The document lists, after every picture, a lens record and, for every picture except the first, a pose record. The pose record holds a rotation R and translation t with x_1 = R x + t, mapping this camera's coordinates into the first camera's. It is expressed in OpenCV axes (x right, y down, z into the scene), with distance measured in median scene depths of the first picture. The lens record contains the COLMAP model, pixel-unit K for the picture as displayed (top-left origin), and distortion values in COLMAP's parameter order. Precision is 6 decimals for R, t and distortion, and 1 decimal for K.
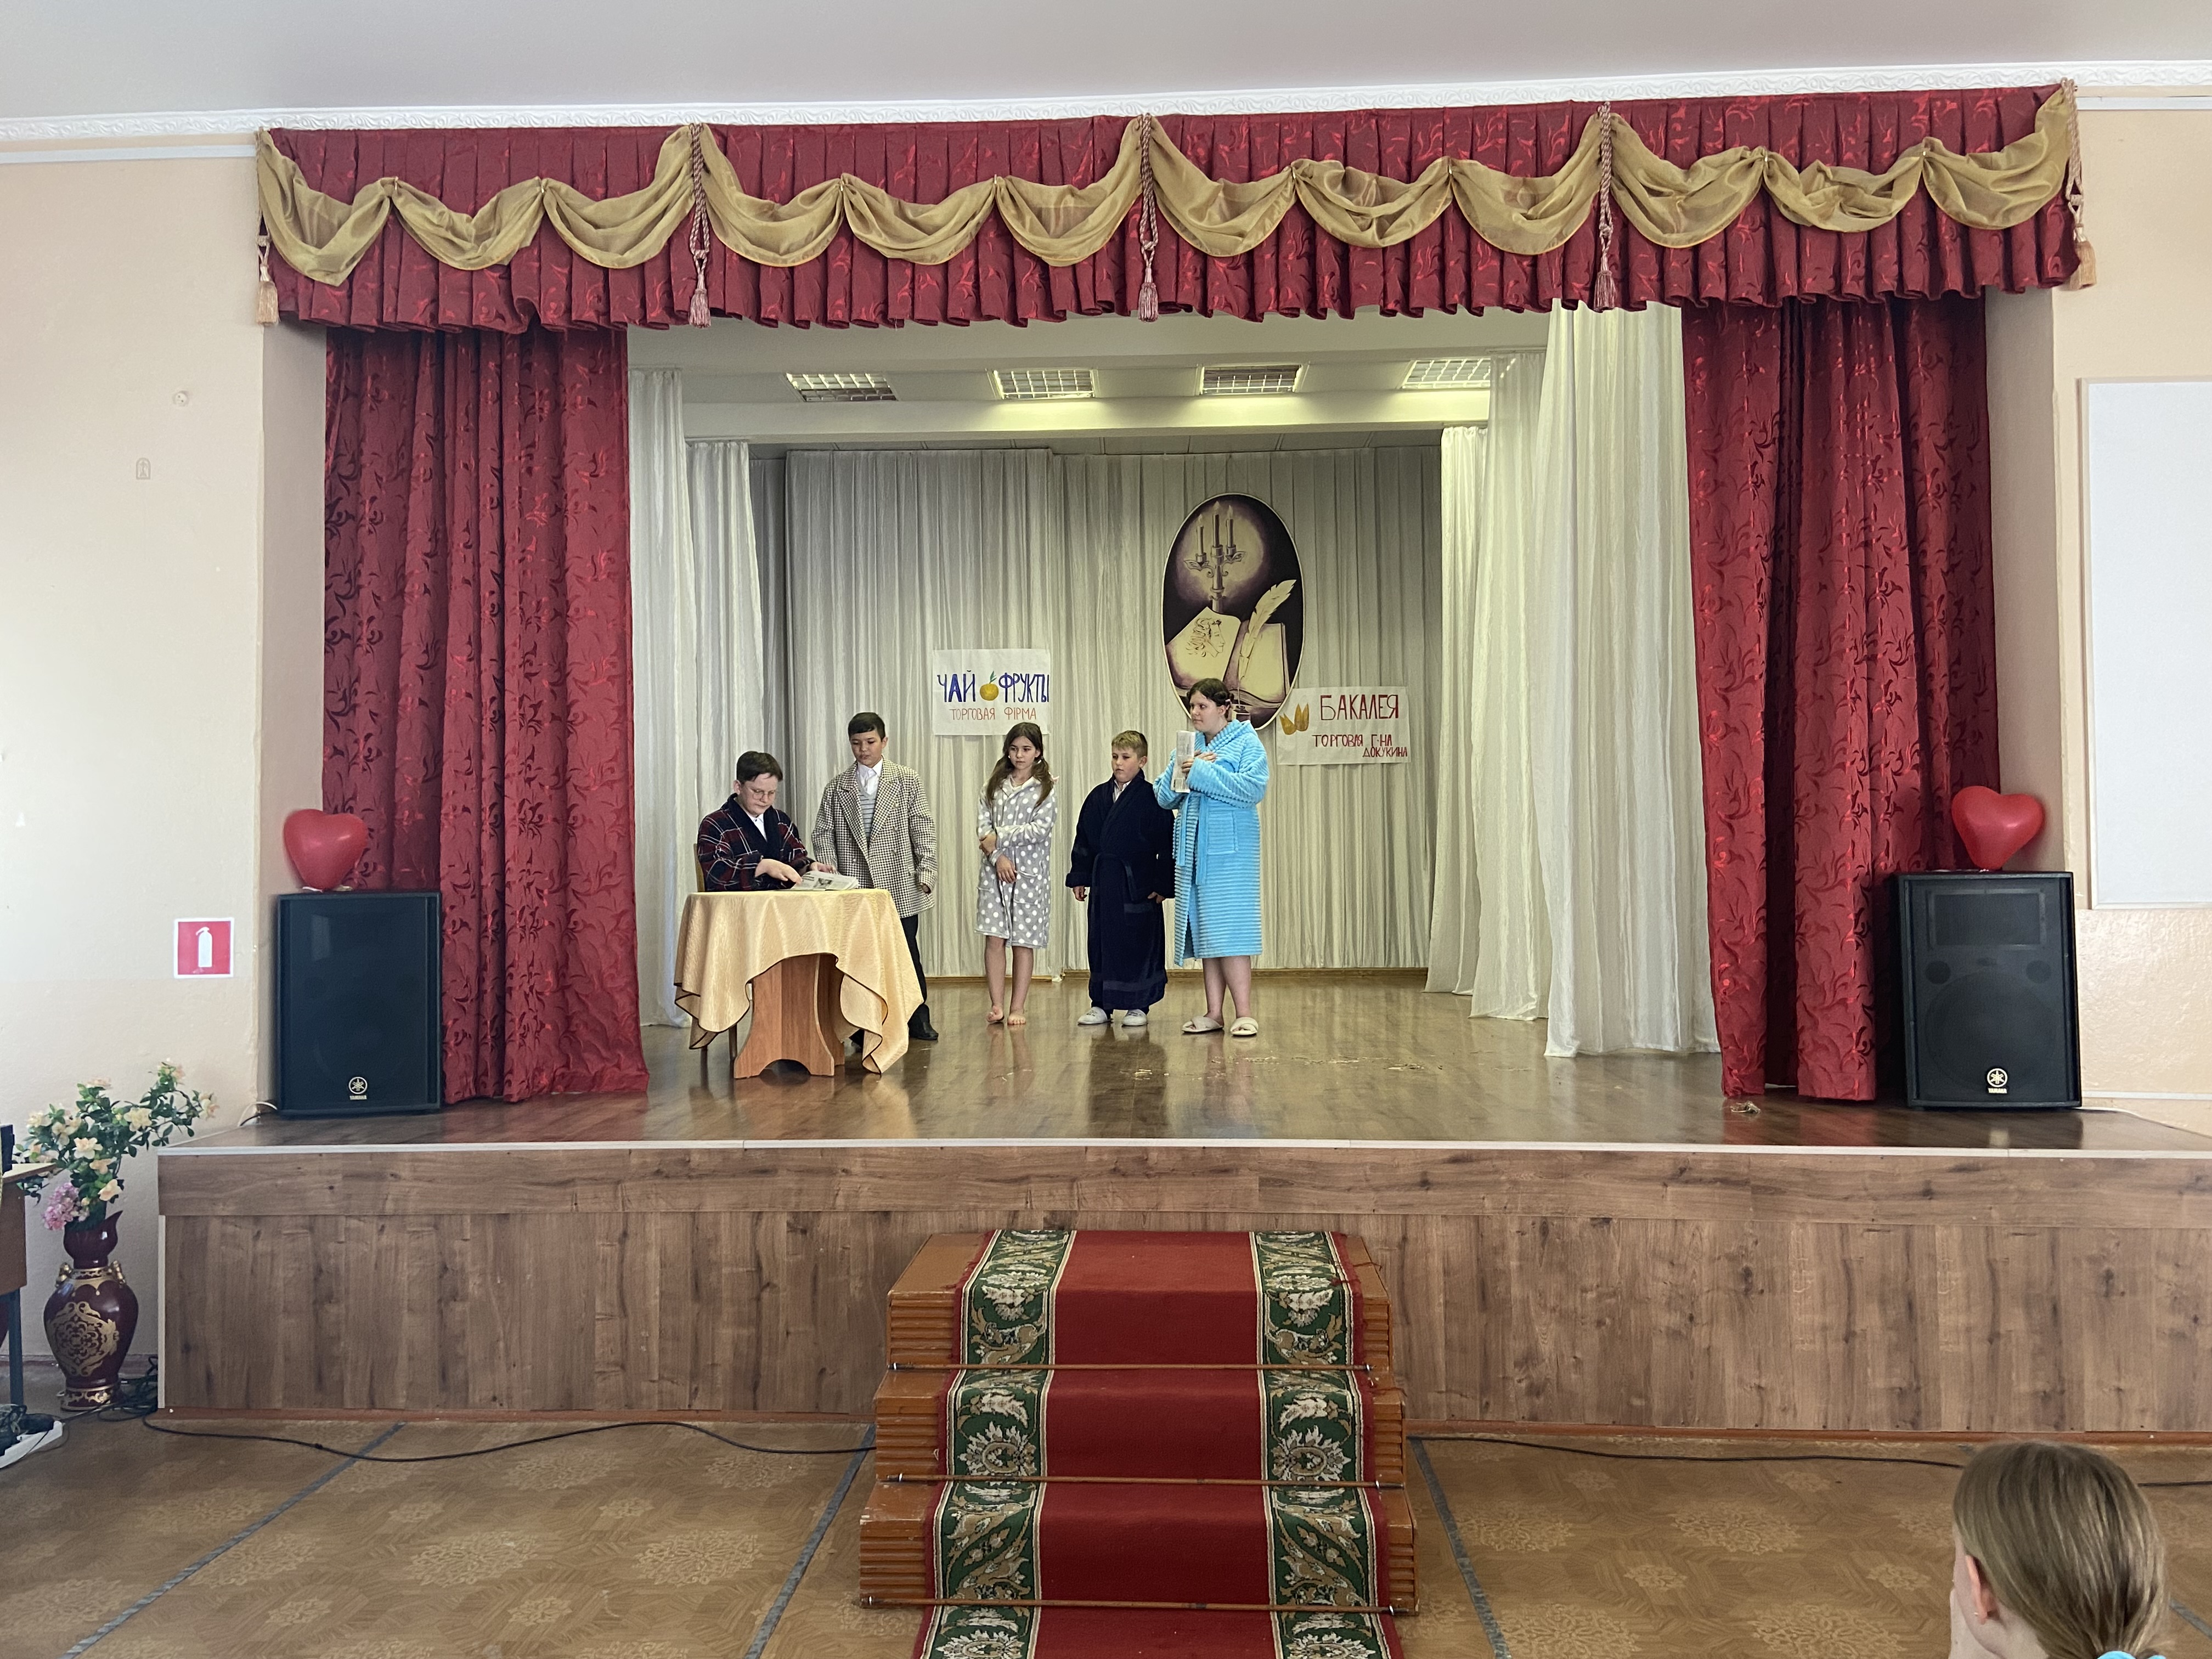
lens RADIAL K [[1673.9, 0, 1095.2], [0, 1673.9, 809.3], [0, 0, 1]] dist [0.130388, -0.174729]
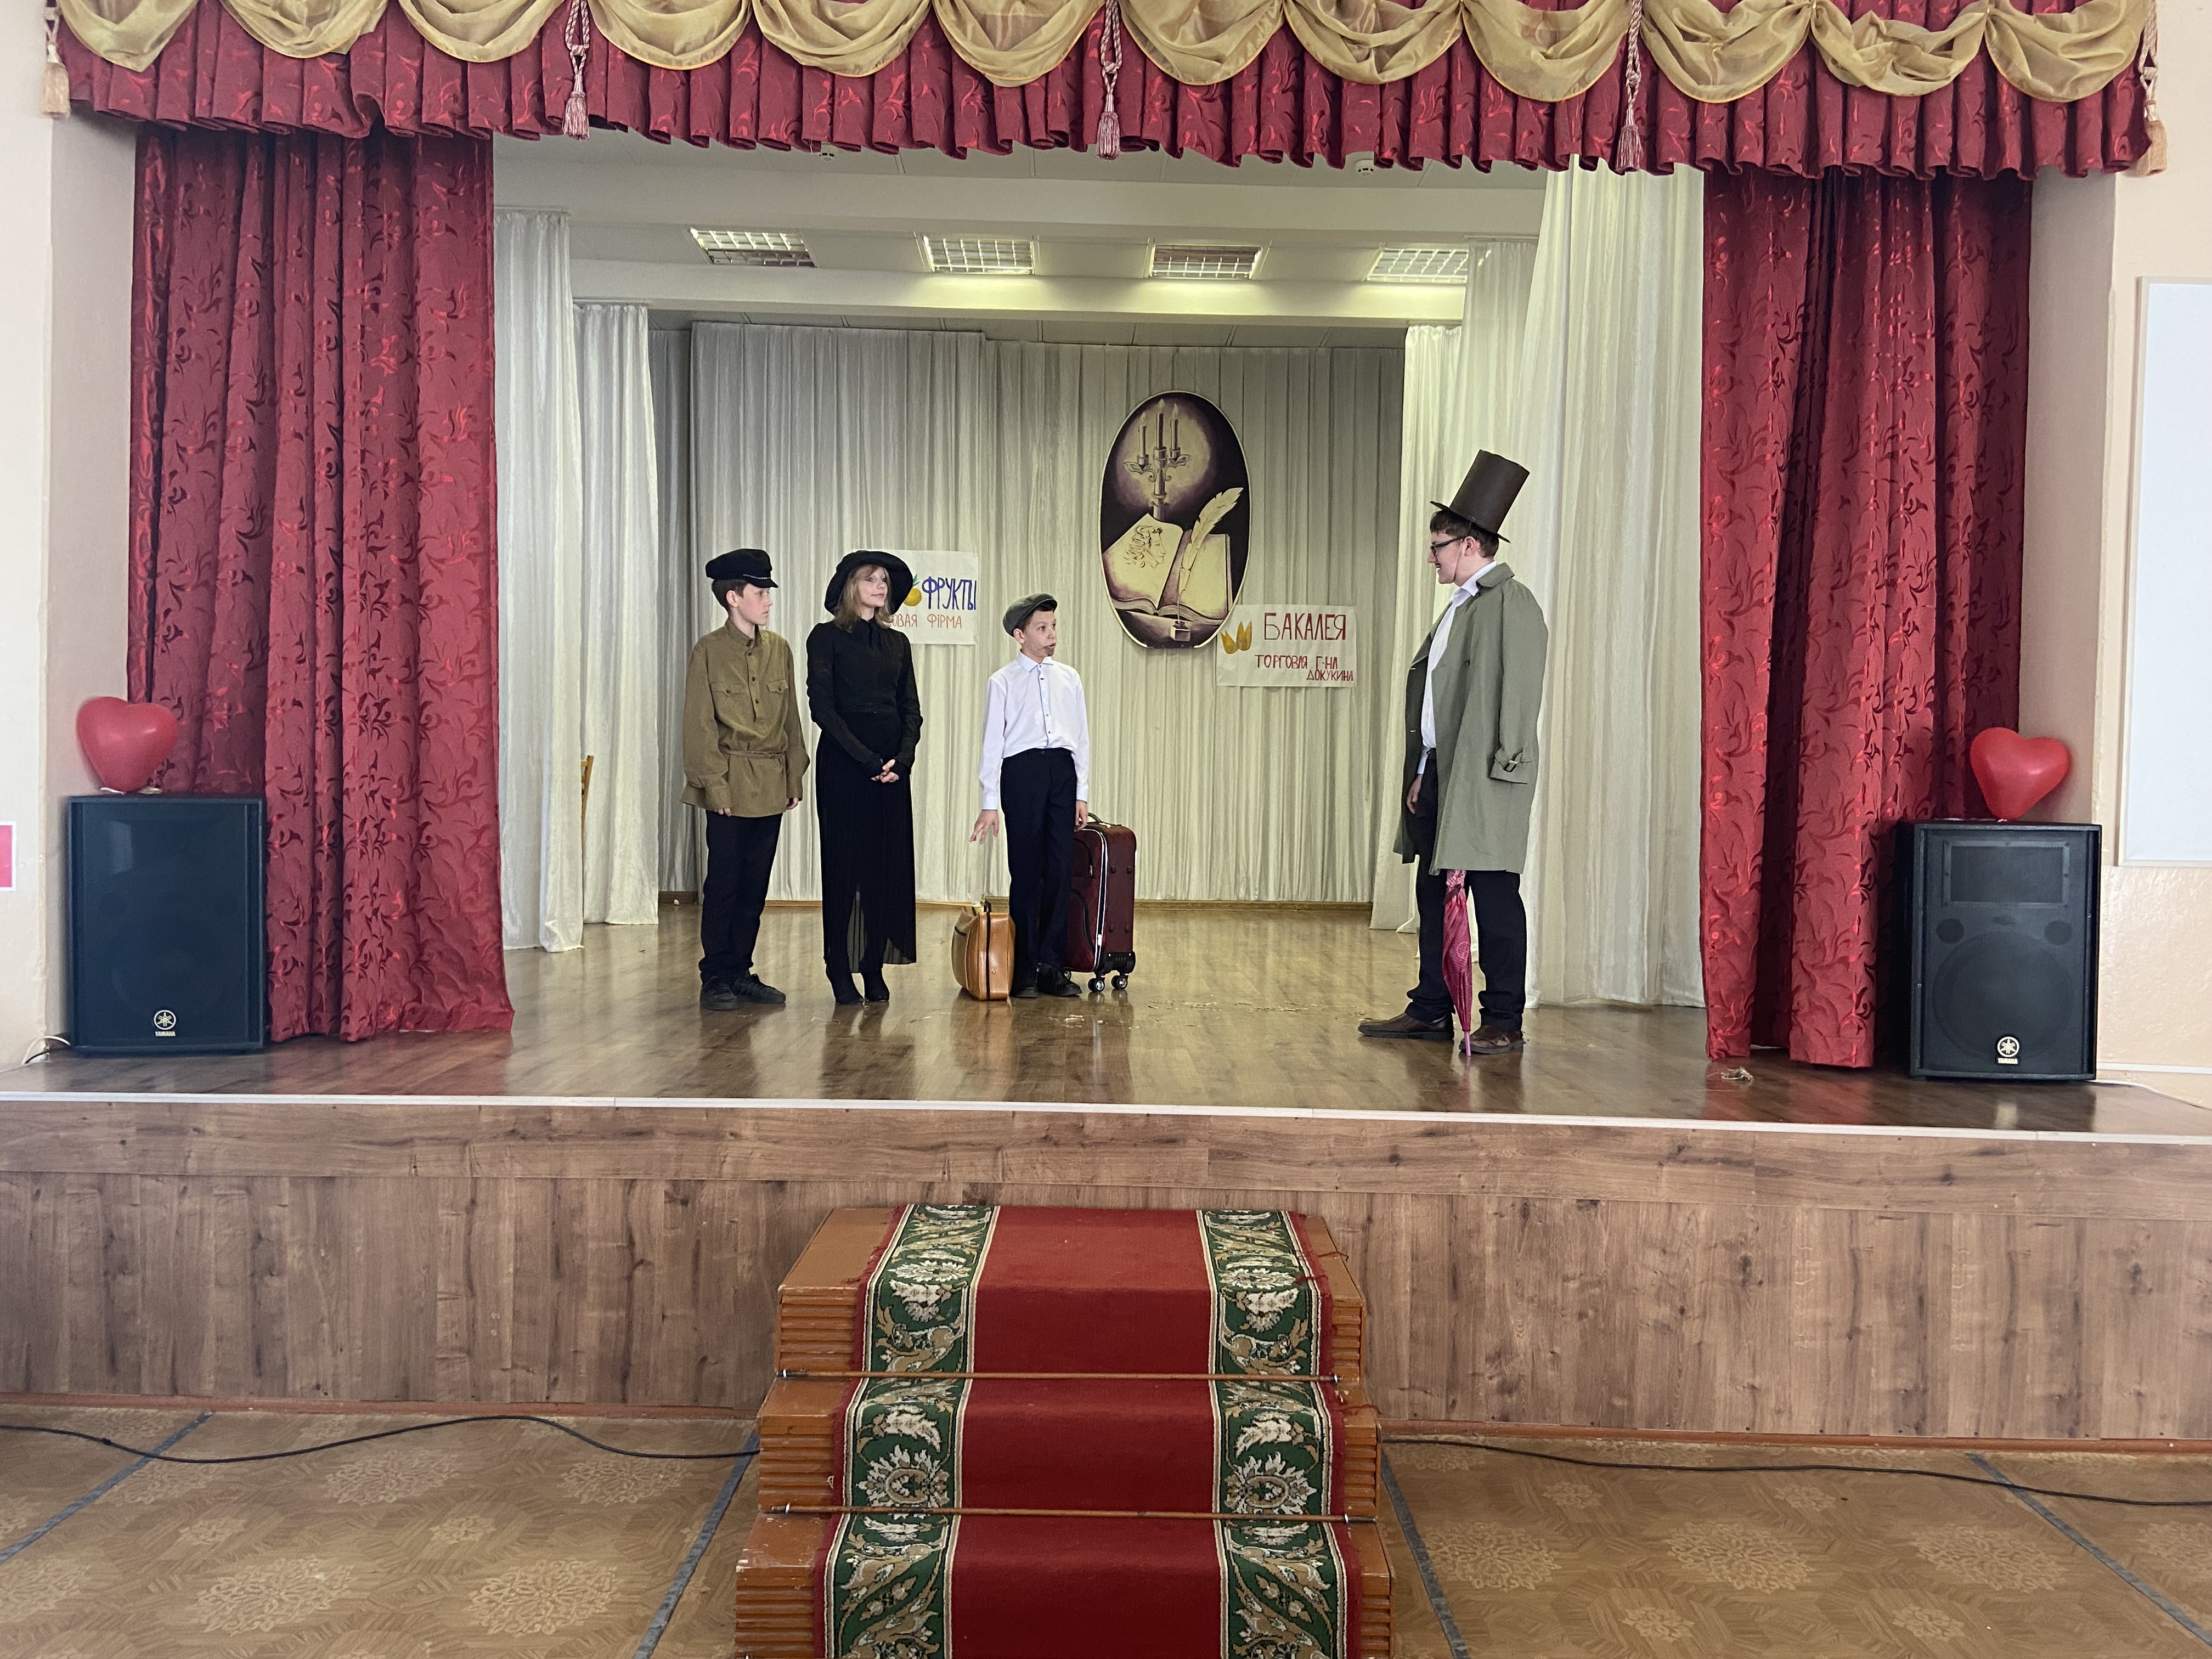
lens RADIAL K [[1677.8, 0, 1114.3], [0, 1677.8, 827.4], [0, 0, 1]] dist [0.126625, -0.169598]
pose [[0.997822, 0.026069, 0.060593, -0.008969], [-0.029571, 0.997900, 0.057636, 0.000785], [-0.058963, -0.059303, 0.996497, 0.117504]]
